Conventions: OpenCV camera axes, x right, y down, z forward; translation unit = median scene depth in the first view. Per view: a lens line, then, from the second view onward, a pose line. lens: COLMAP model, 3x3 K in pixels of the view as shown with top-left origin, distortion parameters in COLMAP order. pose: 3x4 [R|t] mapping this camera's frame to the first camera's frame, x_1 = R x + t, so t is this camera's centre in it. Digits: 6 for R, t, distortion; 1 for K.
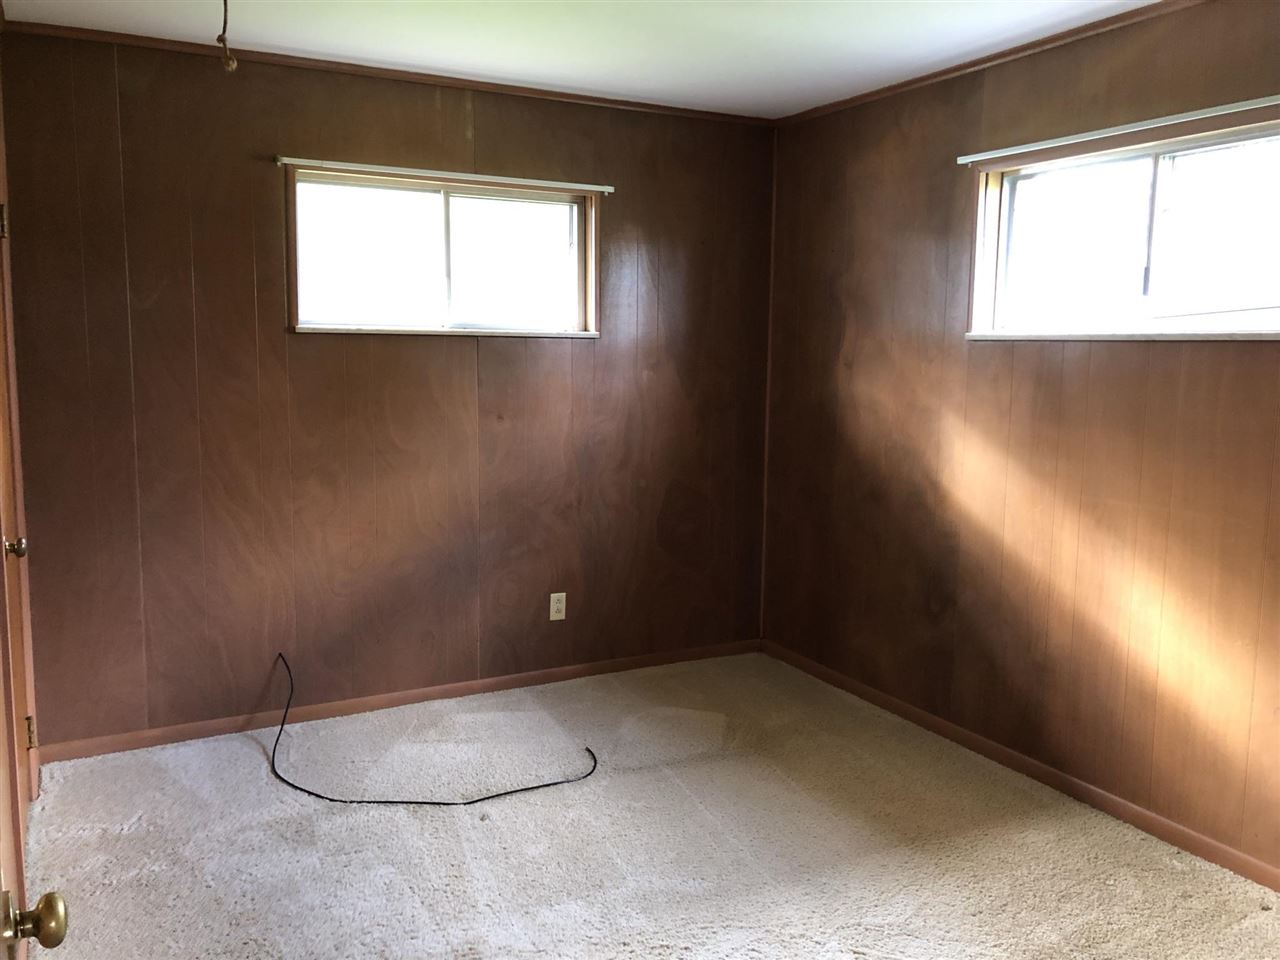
lens RADIAL K [[1048.4, 0, 631.3], [0, 1048.4, 475.8], [0, 0, 1]] dist [0.069482, -0.090529]
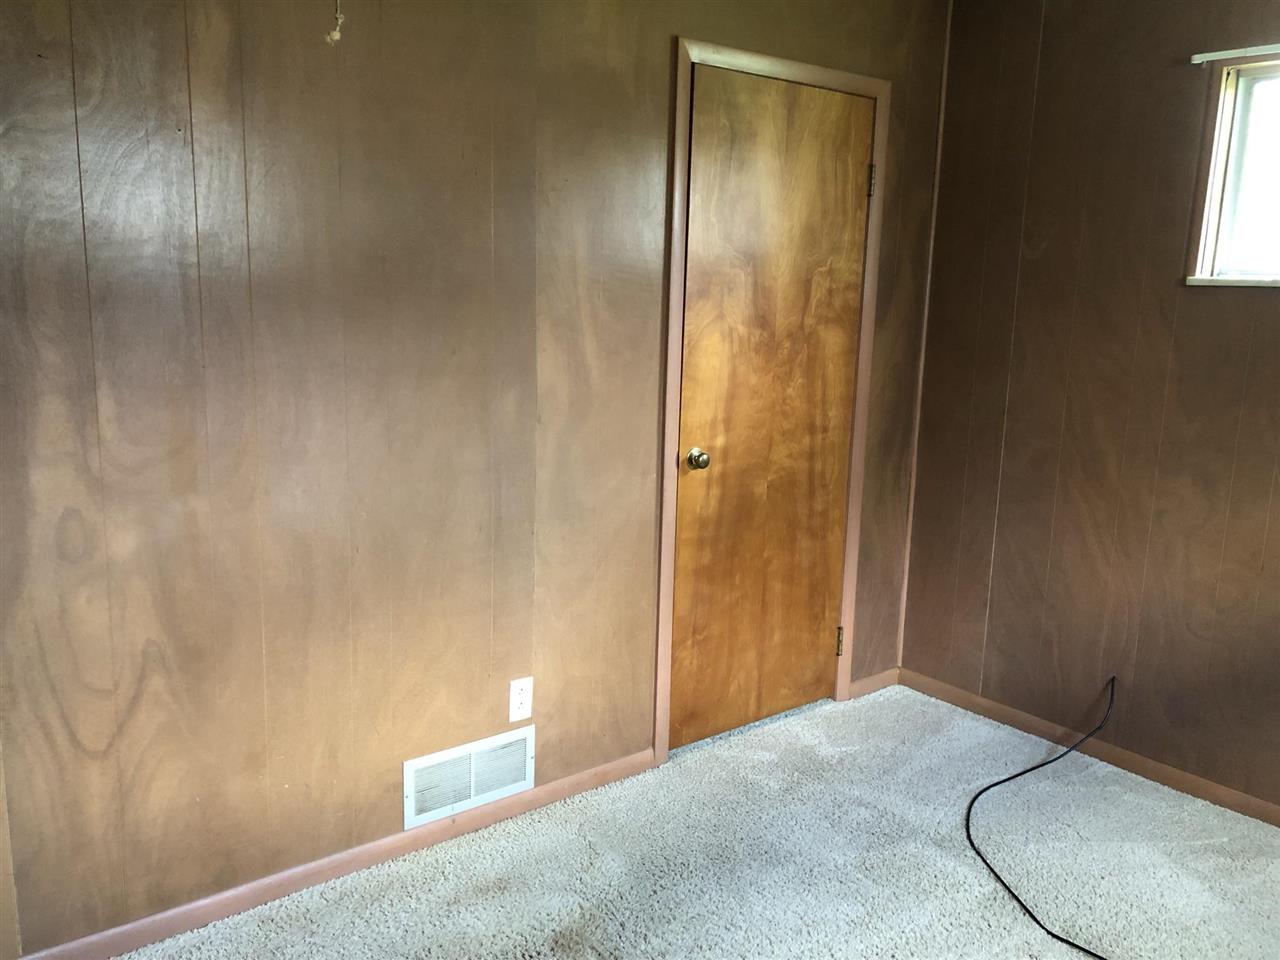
lens RADIAL K [[1048.4, 0, 631.3], [0, 1048.4, 475.8], [0, 0, 1]] dist [0.069482, -0.090529]
pose [[0.189597, 0.179098, -0.965390, 0.380381], [-0.144627, 0.977592, 0.152958, -0.059696], [0.971152, 0.110621, 0.211251, 0.457850]]
